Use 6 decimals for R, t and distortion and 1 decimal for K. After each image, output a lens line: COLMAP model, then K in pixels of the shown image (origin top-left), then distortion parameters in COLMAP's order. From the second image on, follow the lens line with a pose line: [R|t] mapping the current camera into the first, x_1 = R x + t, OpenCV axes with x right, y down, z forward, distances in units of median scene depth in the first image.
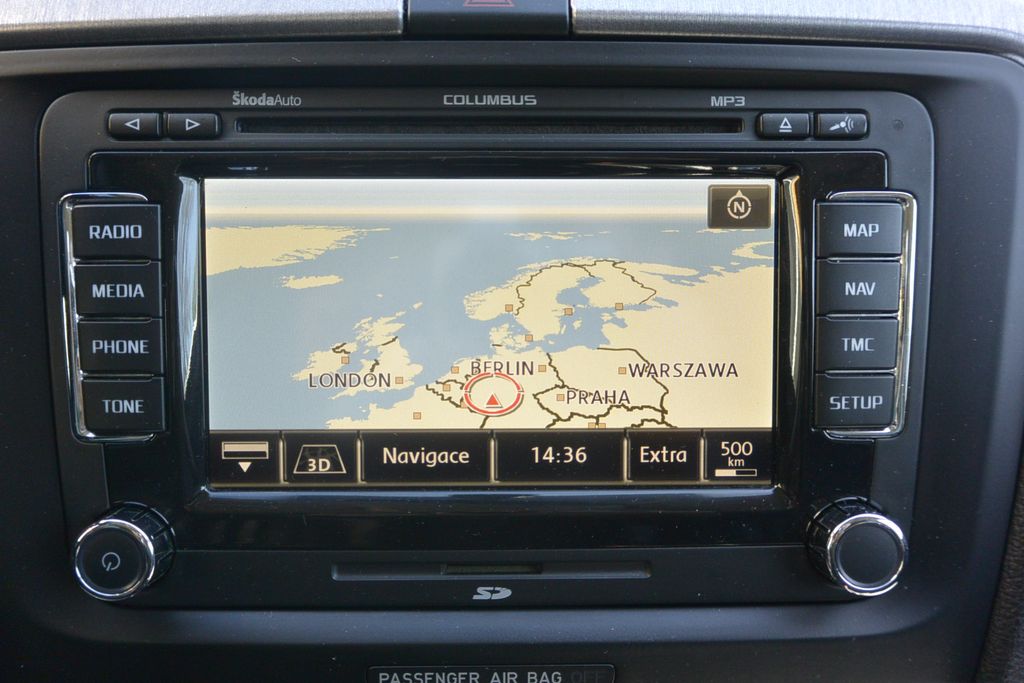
lens RADIAL K [[811.3, 0, 506.5], [0, 811.3, 337.5], [0, 0, 1]] dist [-0.023086, 0.024253]
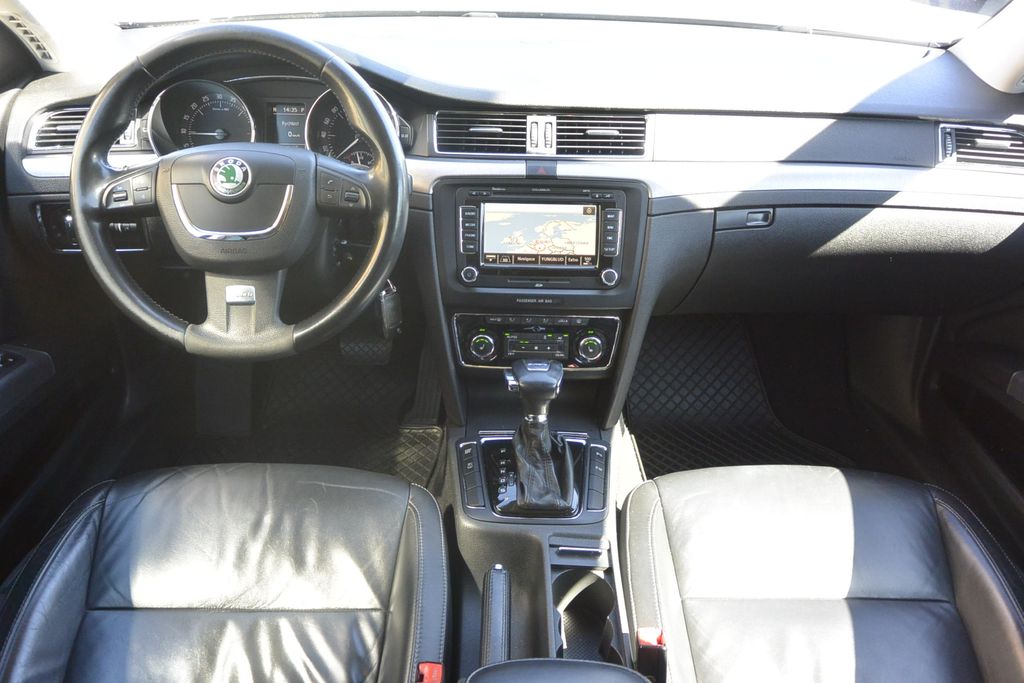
lens RADIAL K [[811.3, 0, 504.5], [0, 811.3, 333.4], [0, 0, 1]] dist [-0.023086, 0.024253]
pose [[0.999631, 0.023282, -0.014016, -0.155695], [-0.022426, 0.998038, 0.058449, 0.323400], [0.015349, -0.058113, 0.998192, -4.160135]]
